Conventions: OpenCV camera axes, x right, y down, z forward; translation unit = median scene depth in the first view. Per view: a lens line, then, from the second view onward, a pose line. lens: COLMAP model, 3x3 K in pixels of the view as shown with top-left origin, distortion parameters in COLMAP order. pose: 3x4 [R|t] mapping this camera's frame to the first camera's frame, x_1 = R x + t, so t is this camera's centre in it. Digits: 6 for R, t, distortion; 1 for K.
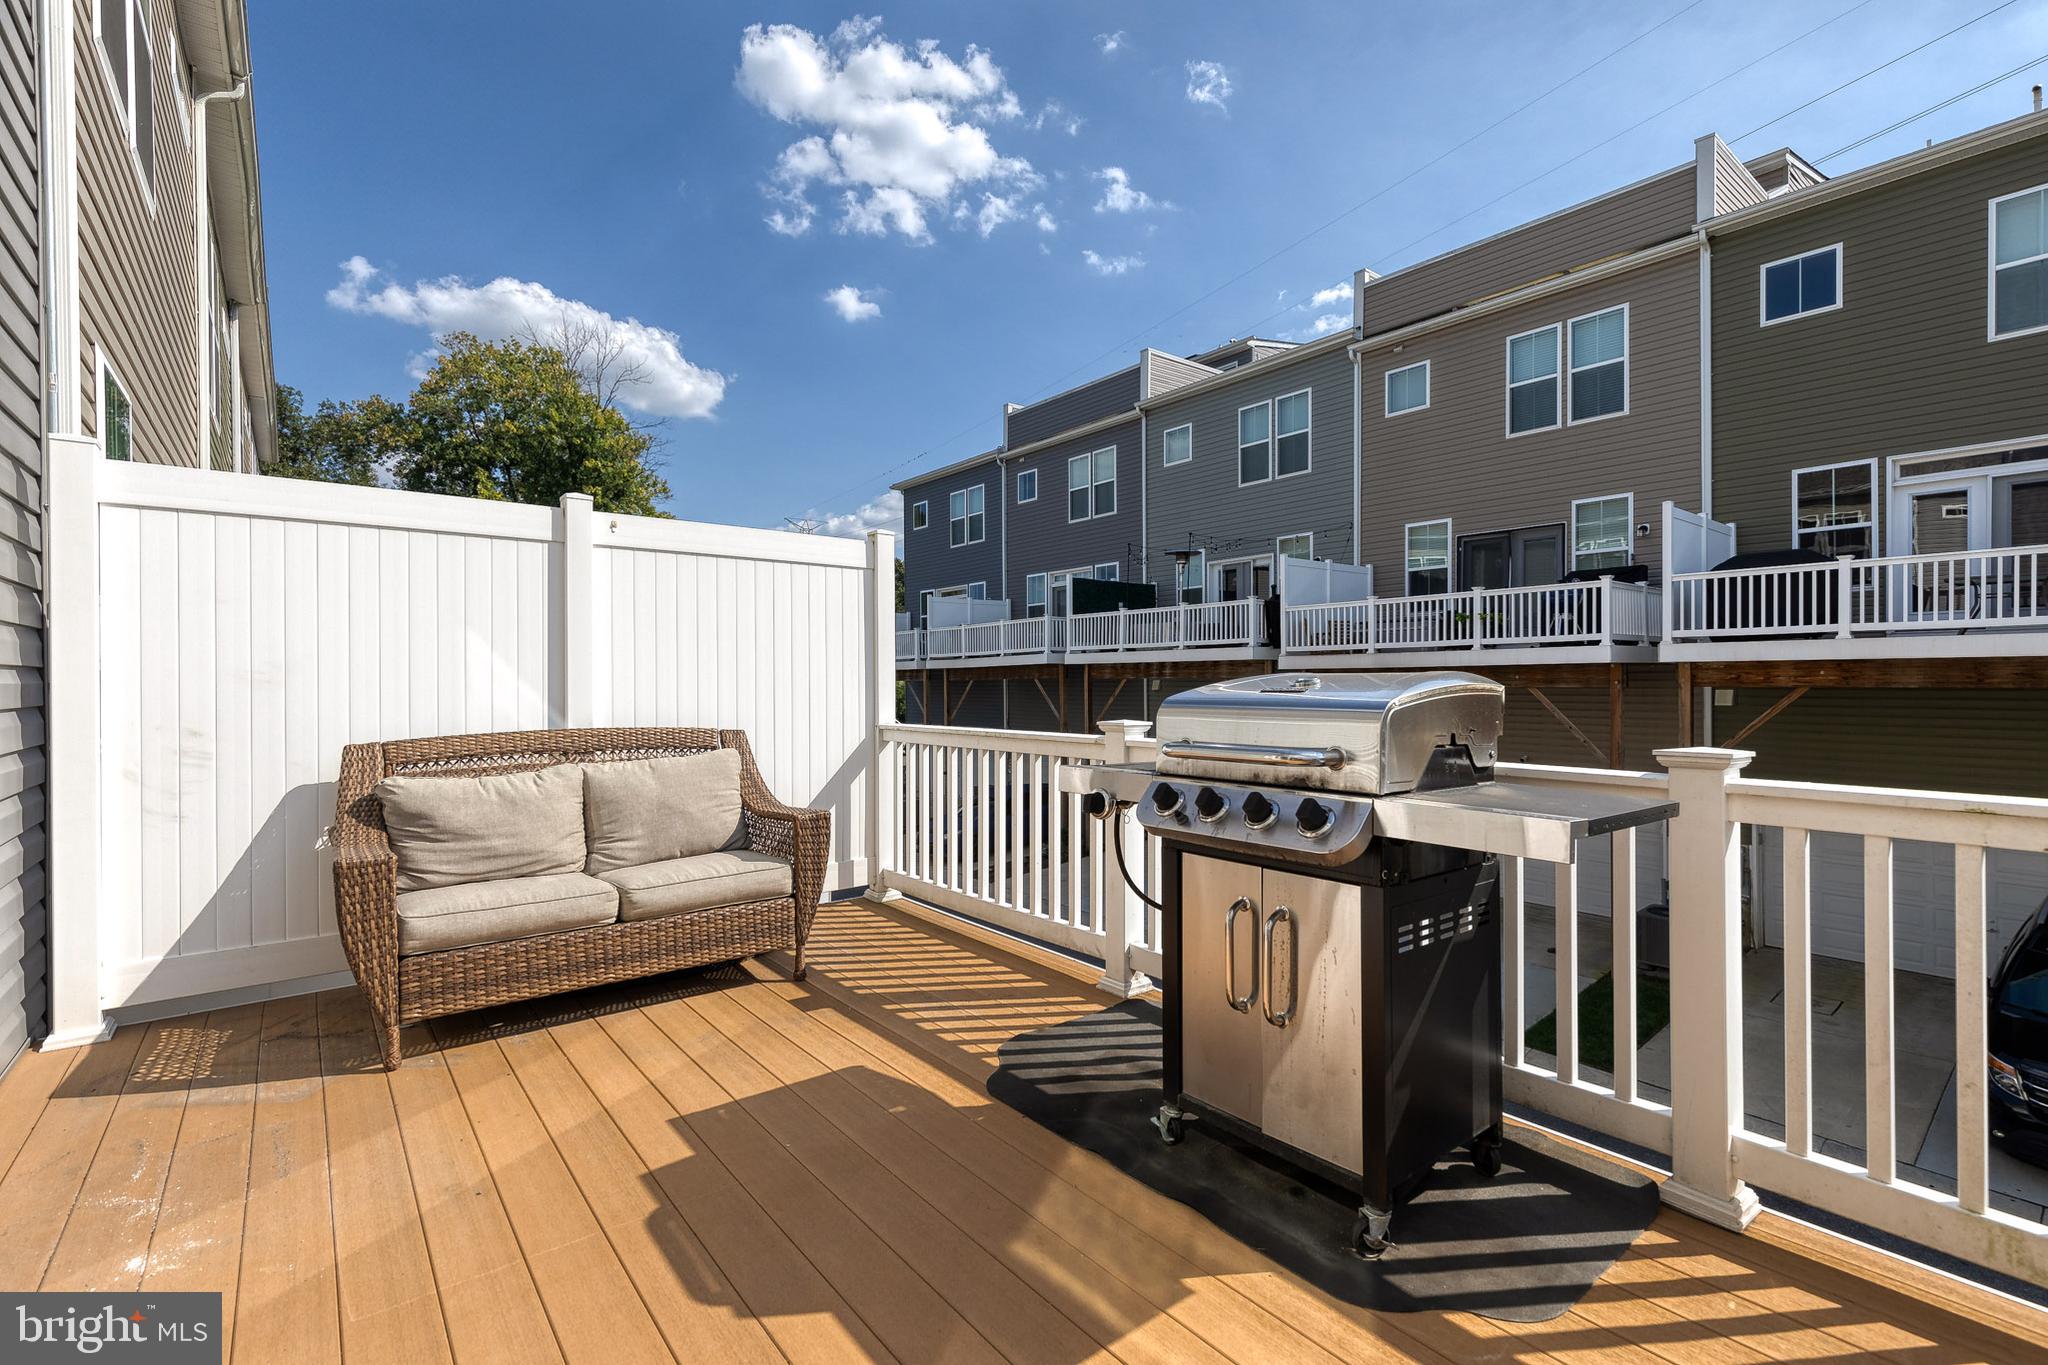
lens RADIAL K [[921.8, 0, 1040.4], [0, 921.8, 677.8], [0, 0, 1]] dist [0.013112, -0.003869]
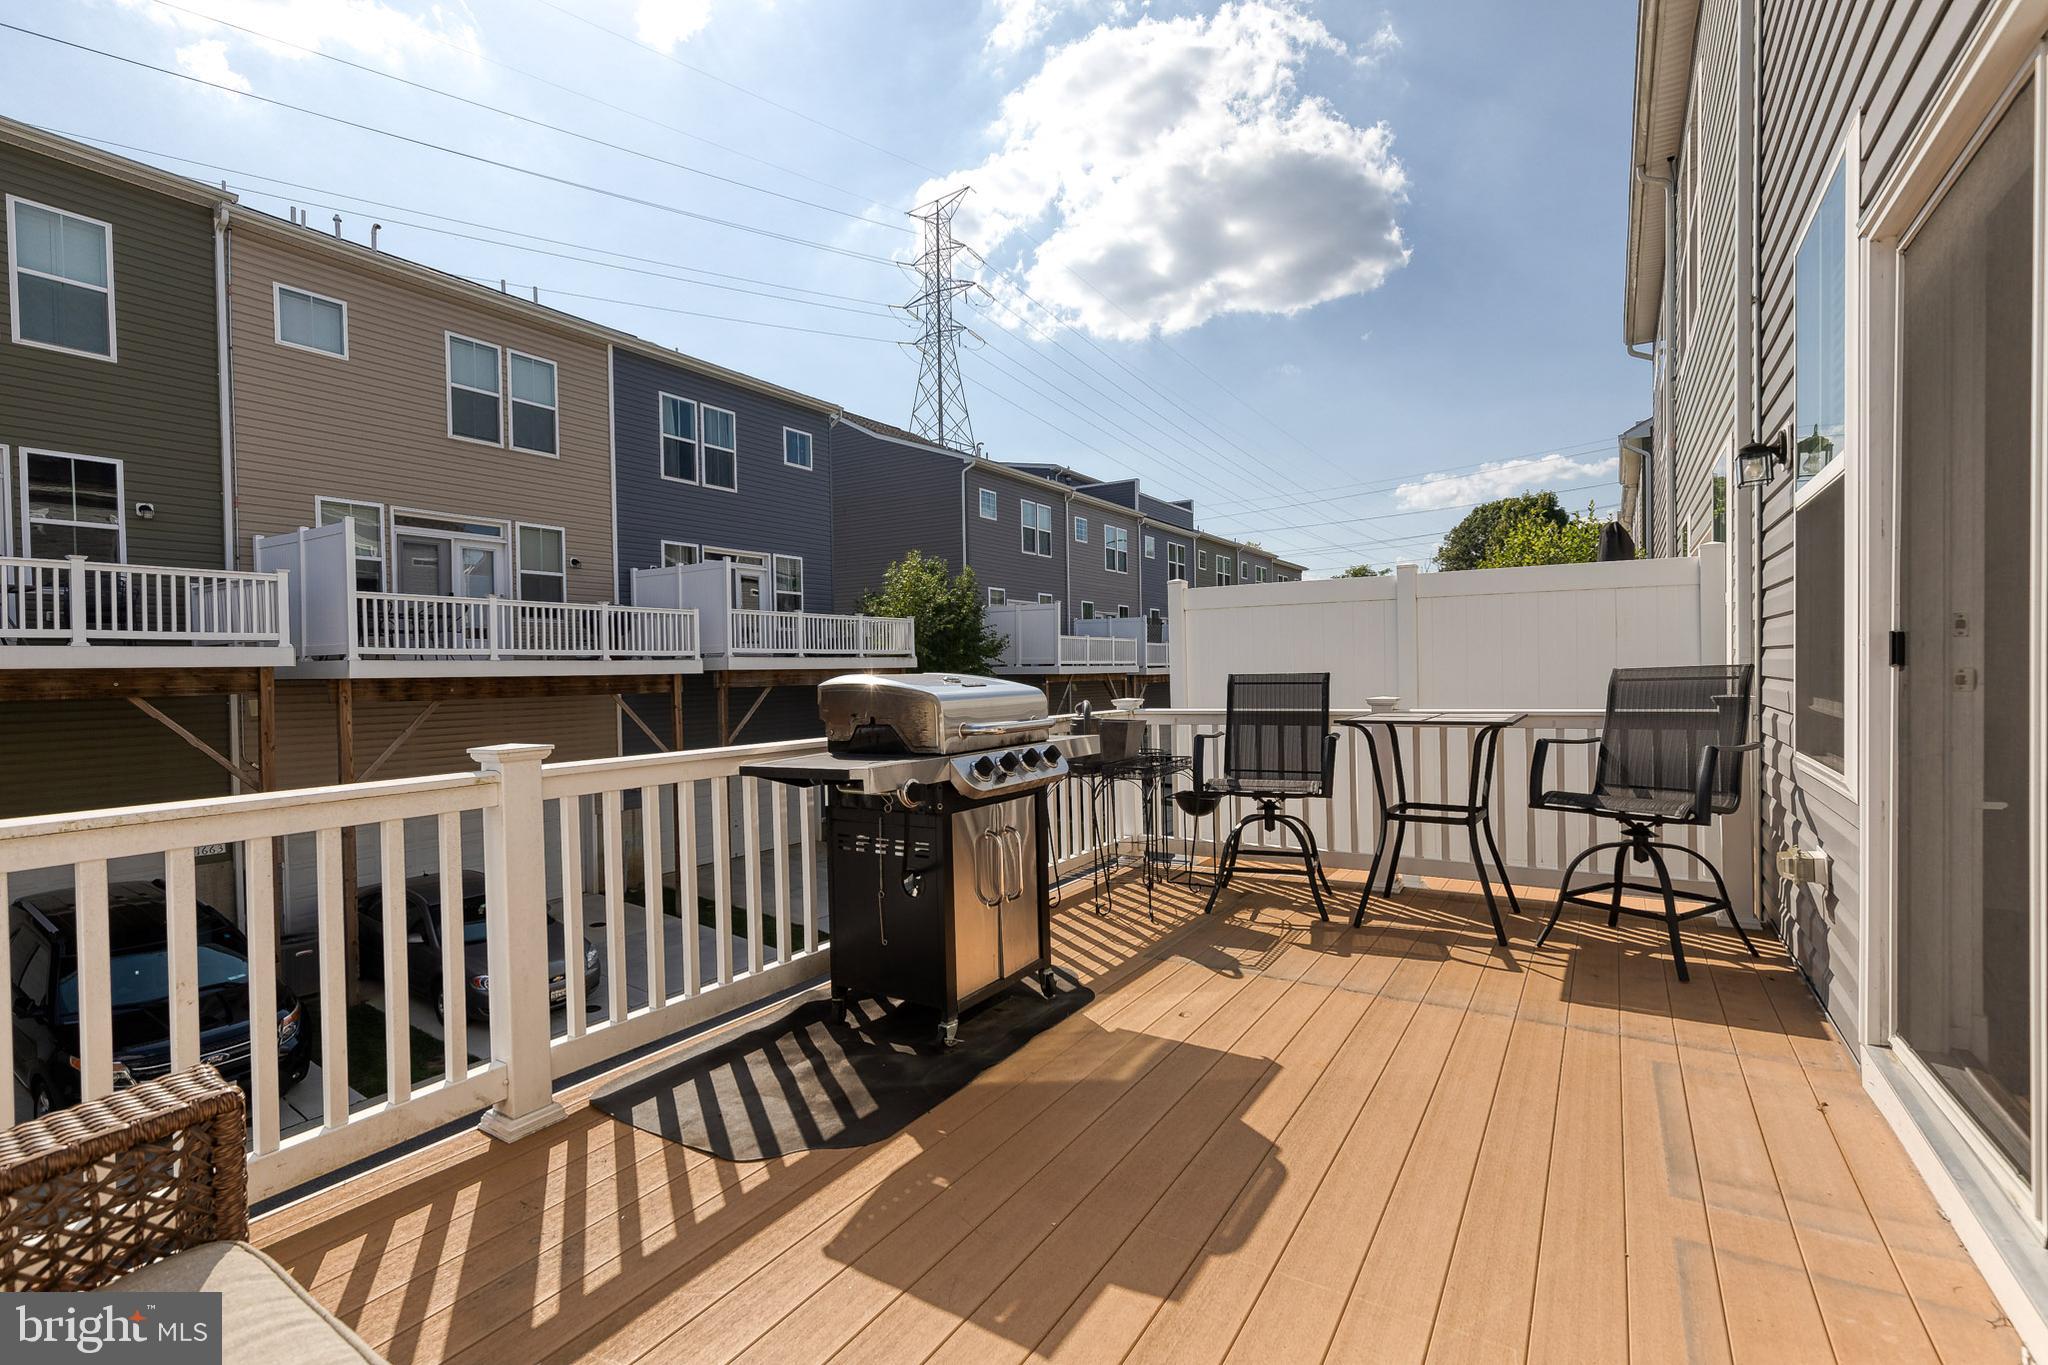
lens RADIAL K [[921.8, 0, 1039.6], [0, 921.8, 681.1], [0, 0, 1]] dist [0.013112, -0.003869]
pose [[-0.323309, -0.009862, 0.946242, -0.862407], [0.017284, 0.999717, 0.016325, -0.013154], [-0.946135, 0.021633, -0.323048, 1.021021]]
